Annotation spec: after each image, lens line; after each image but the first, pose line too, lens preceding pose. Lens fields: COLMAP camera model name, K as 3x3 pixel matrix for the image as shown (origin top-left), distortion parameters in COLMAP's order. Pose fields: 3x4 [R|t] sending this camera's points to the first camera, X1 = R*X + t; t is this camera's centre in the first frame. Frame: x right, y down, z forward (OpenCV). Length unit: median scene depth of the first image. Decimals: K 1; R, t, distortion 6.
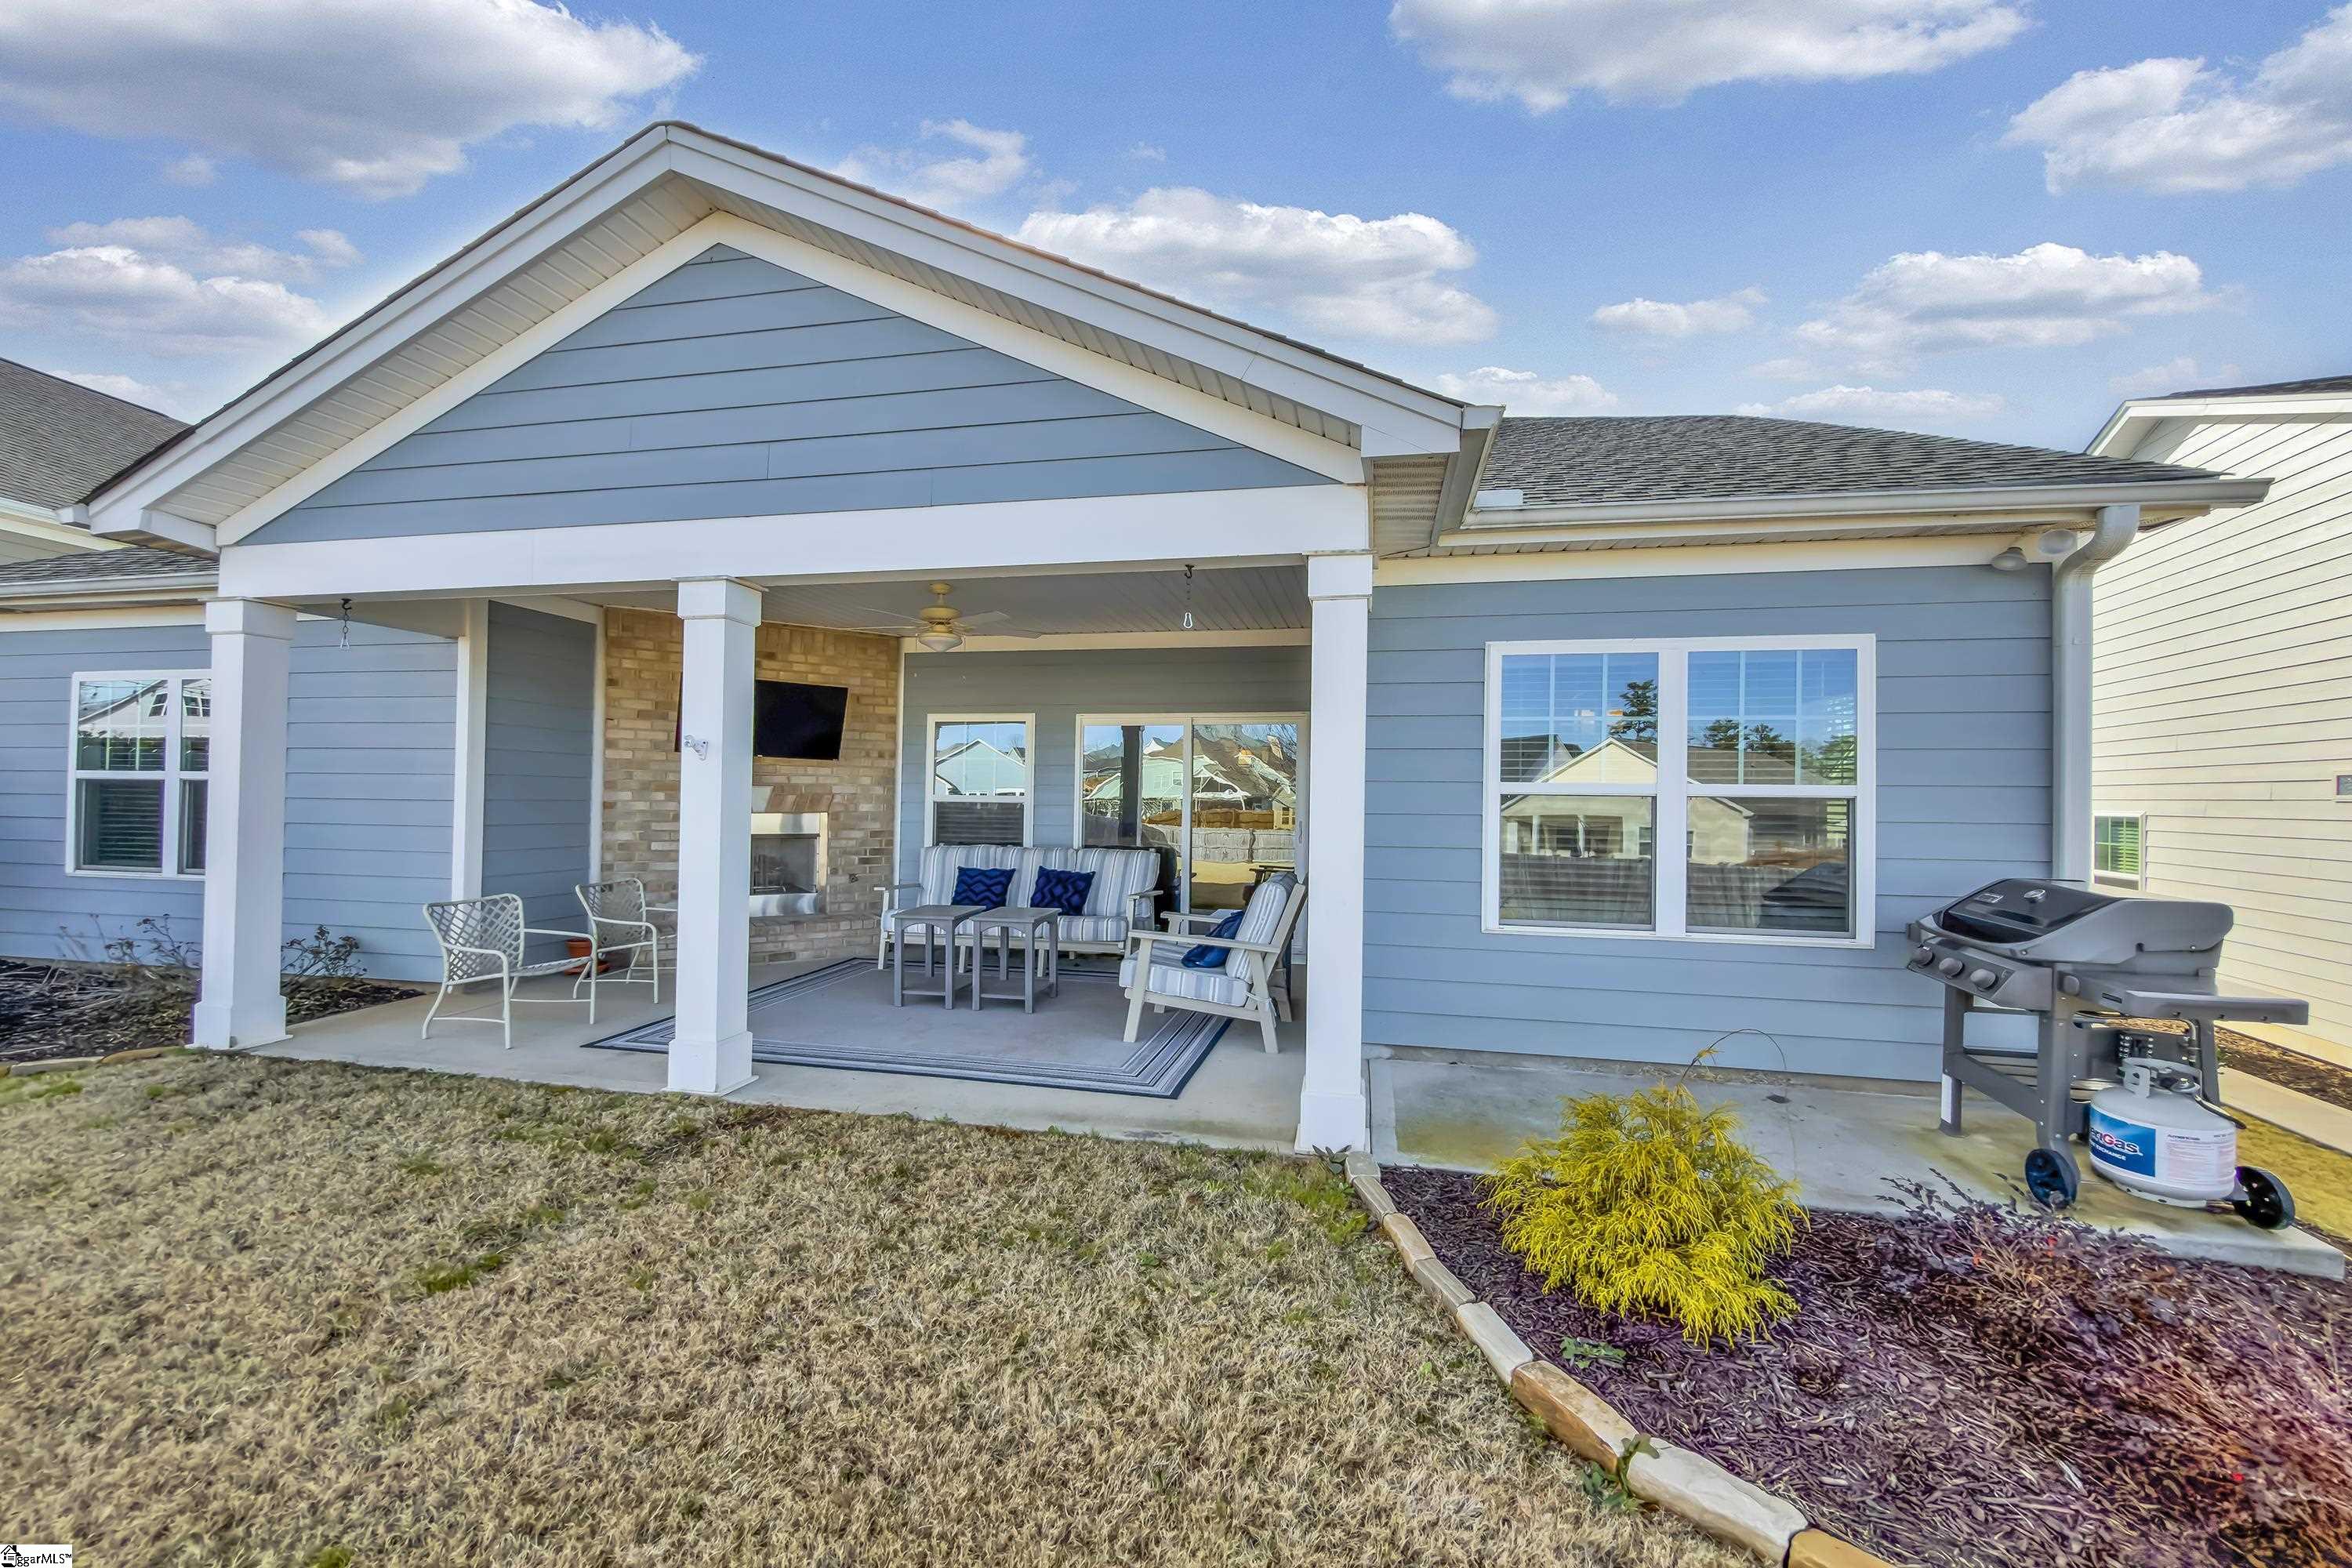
lens RADIAL K [[943.4, 0, 1190.6], [0, 943.4, 781.6], [0, 0, 1]] dist [0.000150, -0.000348]
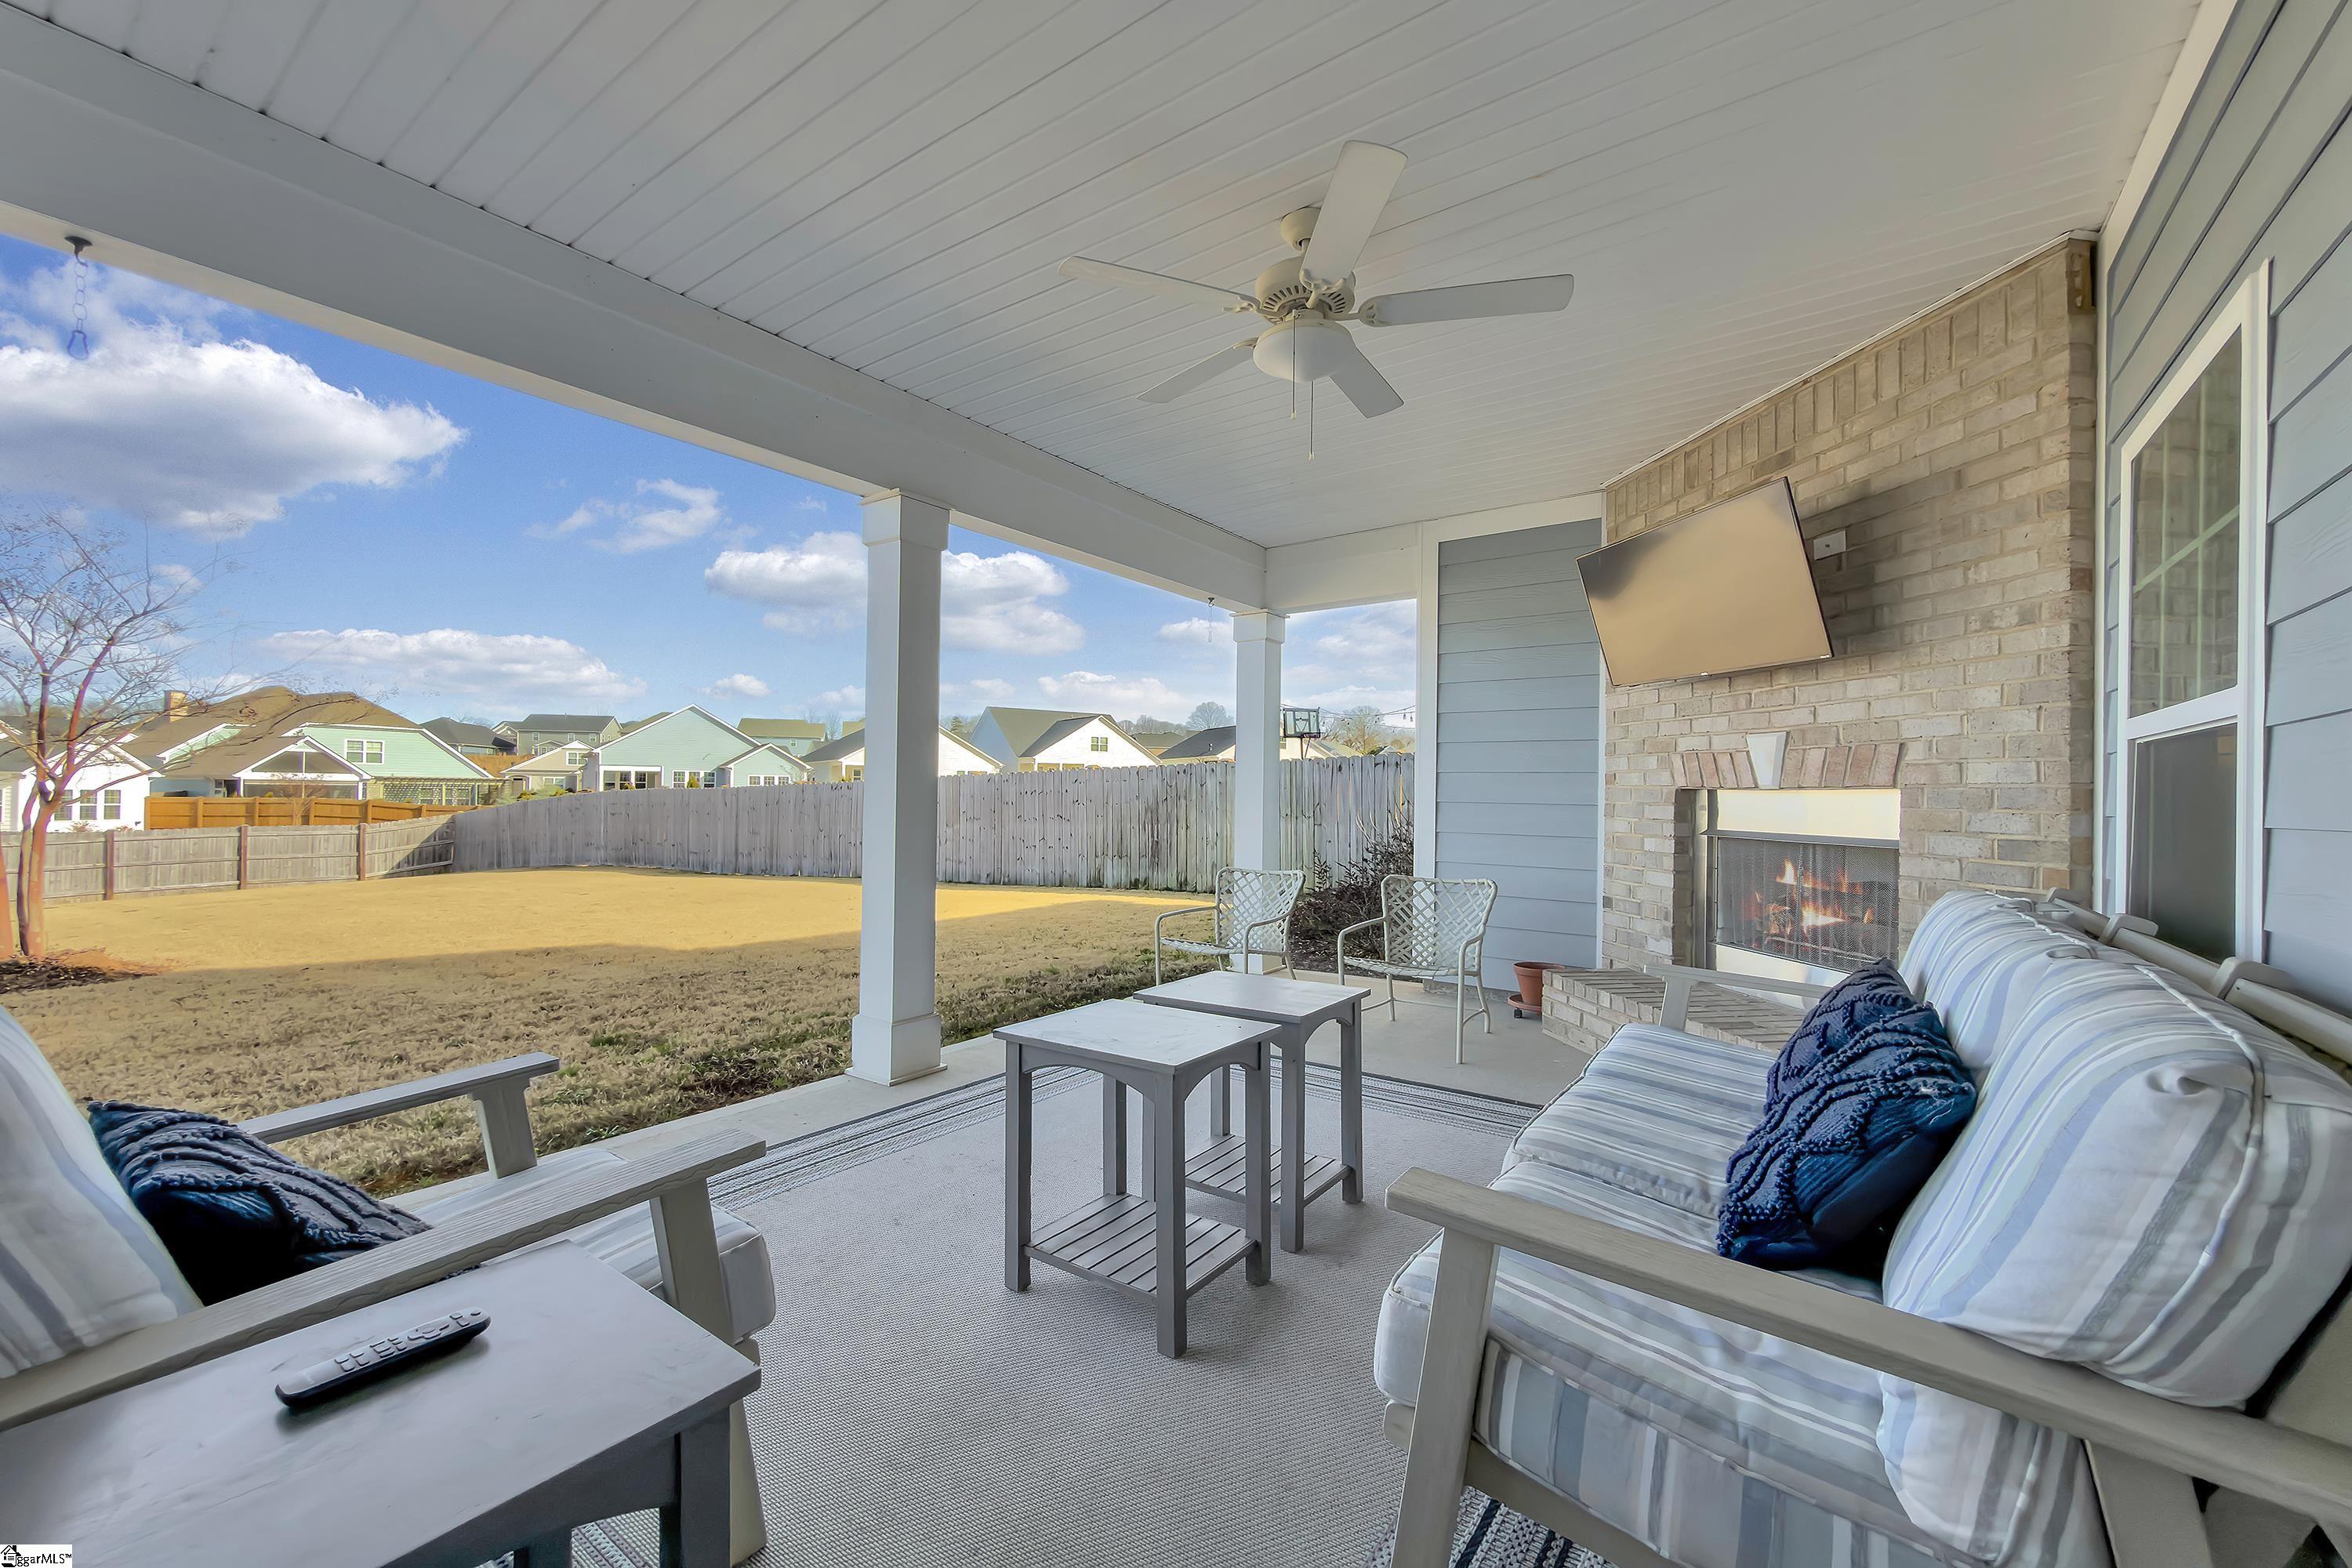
lens RADIAL K [[943.4, 0, 1190.6], [0, 943.4, 781.6], [0, 0, 1]] dist [0.000150, -0.000348]
pose [[-0.410120, -0.026970, -0.911633, 0.112420], [0.004106, 0.999498, -0.031416, 0.044986], [0.912022, -0.016627, -0.409804, 0.964362]]
